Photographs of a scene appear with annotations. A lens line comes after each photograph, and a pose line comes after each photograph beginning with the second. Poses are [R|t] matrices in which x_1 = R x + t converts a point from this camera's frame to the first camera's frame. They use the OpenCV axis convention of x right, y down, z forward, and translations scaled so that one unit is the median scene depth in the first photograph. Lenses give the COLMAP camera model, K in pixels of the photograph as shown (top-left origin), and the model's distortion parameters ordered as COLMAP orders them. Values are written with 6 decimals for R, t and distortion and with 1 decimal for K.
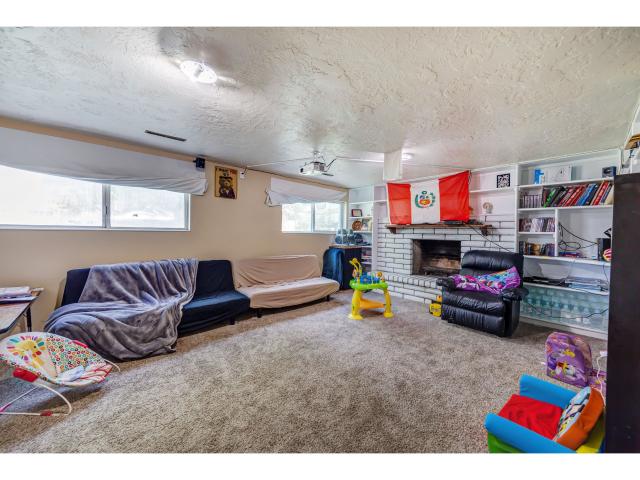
lens RADIAL K [[248.7, 0, 318.5], [0, 248.7, 237.4], [0, 0, 1]] dist [0.007609, -0.000329]
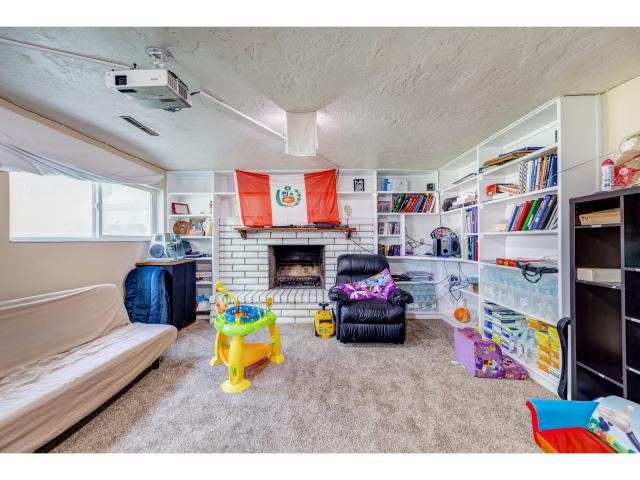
lens RADIAL K [[248.7, 0, 320.0], [0, 248.7, 236.7], [0, 0, 1]] dist [0.007609, -0.000329]
pose [[0.676363, -0.011891, 0.736473, -0.118717], [0.030575, 0.999461, -0.011941, -0.006614], [-0.735934, 0.030594, 0.676362, 0.393607]]
